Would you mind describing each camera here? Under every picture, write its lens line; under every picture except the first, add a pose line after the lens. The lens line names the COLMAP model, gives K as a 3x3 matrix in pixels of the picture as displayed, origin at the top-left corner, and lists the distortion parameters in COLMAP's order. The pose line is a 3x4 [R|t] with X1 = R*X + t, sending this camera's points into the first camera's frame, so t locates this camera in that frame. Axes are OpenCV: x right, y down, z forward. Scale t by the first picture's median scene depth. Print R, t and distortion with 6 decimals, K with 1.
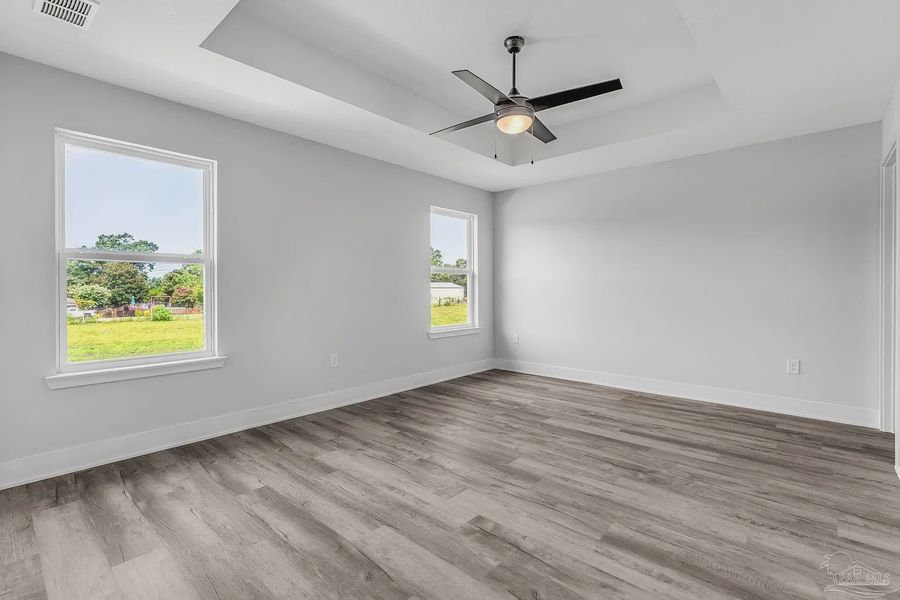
lens RADIAL K [[413.3, 0, 450.0], [0, 413.3, 300.0], [0, 0, 1]] dist [0.001018, 0.000115]
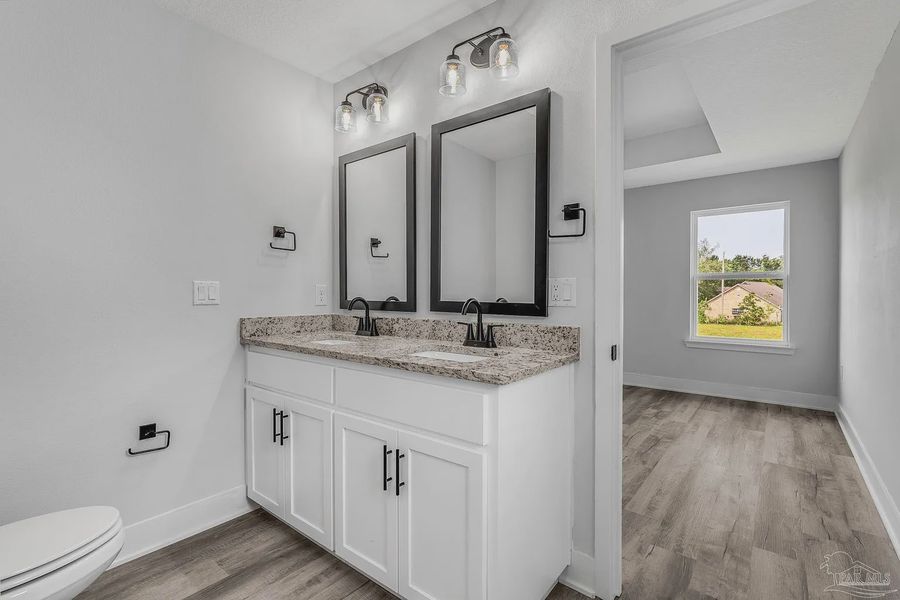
lens RADIAL K [[413.3, 0, 450.0], [0, 413.3, 300.0], [0, 0, 1]] dist [0.001018, 0.000115]
pose [[0.048959, 0.012765, -0.998719, 1.157229], [-0.022053, 0.999688, 0.011696, -0.021763], [0.998557, 0.021452, 0.049225, 0.480469]]
